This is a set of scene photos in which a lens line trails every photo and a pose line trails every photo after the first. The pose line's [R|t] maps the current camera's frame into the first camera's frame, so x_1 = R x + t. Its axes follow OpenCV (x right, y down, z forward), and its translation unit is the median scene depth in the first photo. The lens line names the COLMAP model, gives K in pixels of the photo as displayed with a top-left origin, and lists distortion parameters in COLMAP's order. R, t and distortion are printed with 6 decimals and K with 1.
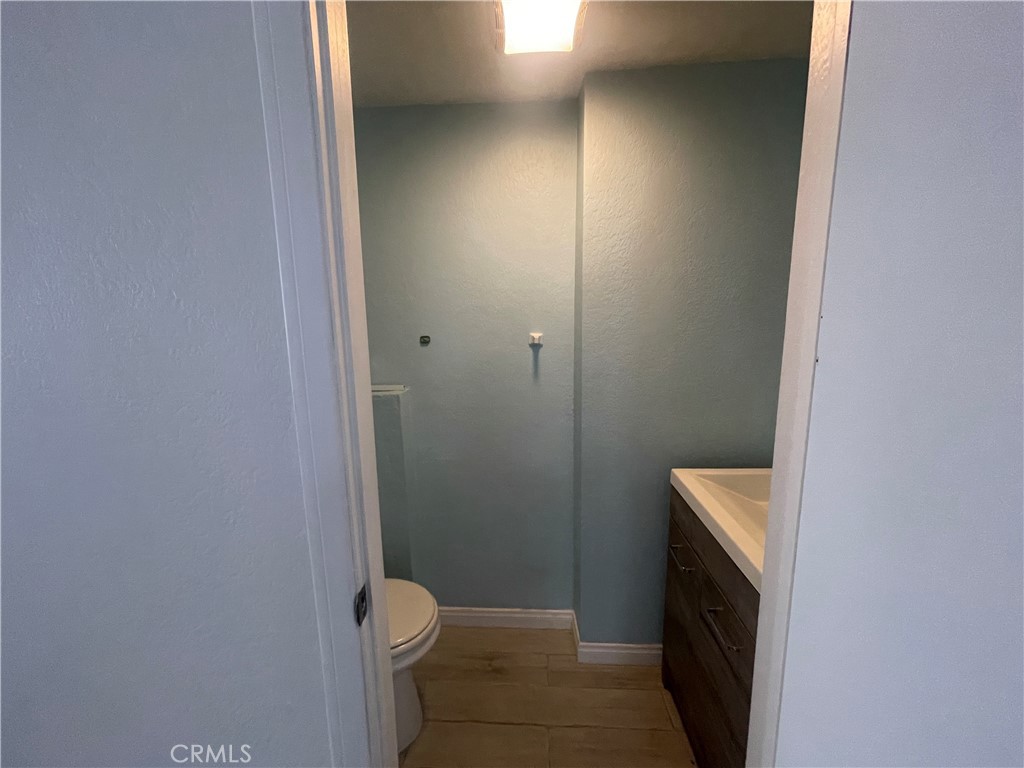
lens RADIAL K [[414.0, 0, 512.6], [0, 414.0, 384.2], [0, 0, 1]] dist [0.012990, 0.000406]
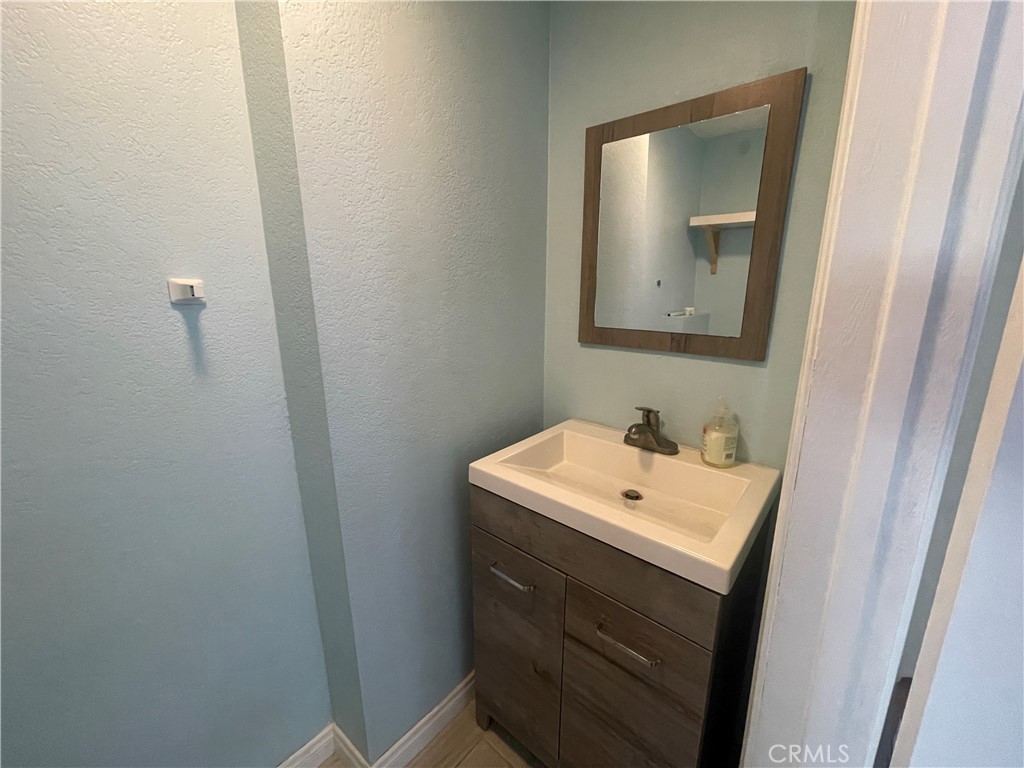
lens RADIAL K [[414.0, 0, 510.4], [0, 414.0, 378.9], [0, 0, 1]] dist [0.012990, 0.000406]
pose [[0.623222, -0.166024, 0.764219, -0.098725], [0.127233, 0.985712, 0.110383, -0.015073], [-0.771625, 0.028440, 0.635441, 0.414469]]
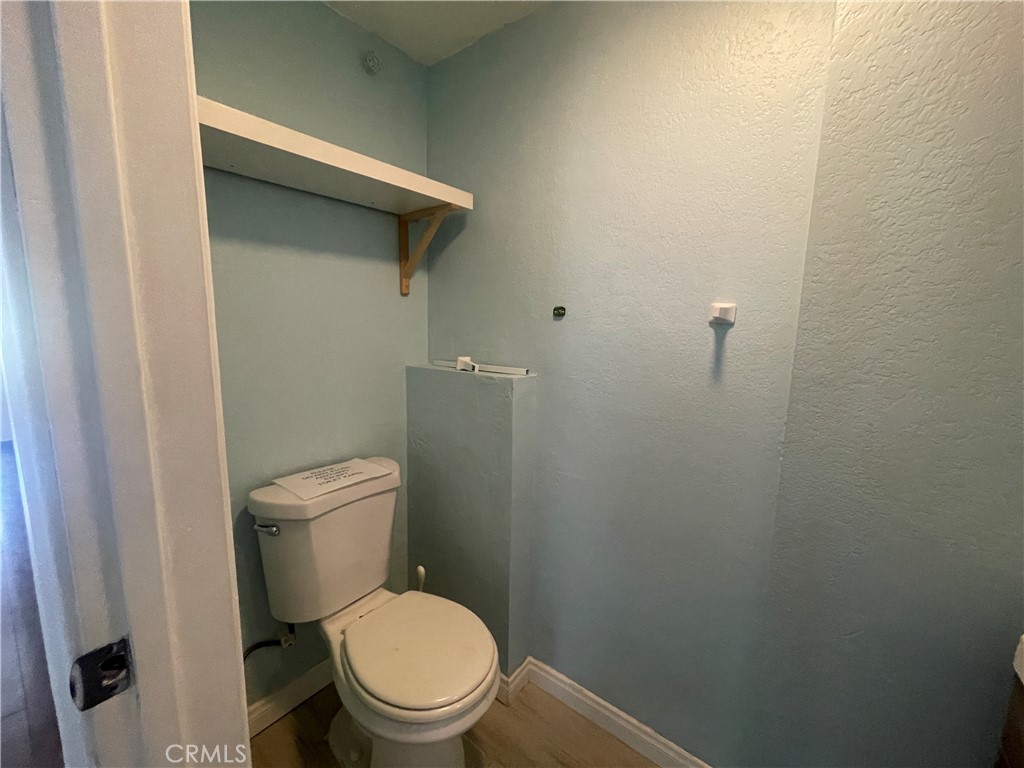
lens RADIAL K [[414.0, 0, 511.2], [0, 414.0, 382.6], [0, 0, 1]] dist [0.012990, 0.000406]
pose [[0.817013, 0.111779, -0.565682, 0.162271], [-0.120534, 0.992465, 0.022024, 0.015399], [0.563881, 0.050190, 0.824329, 0.339253]]
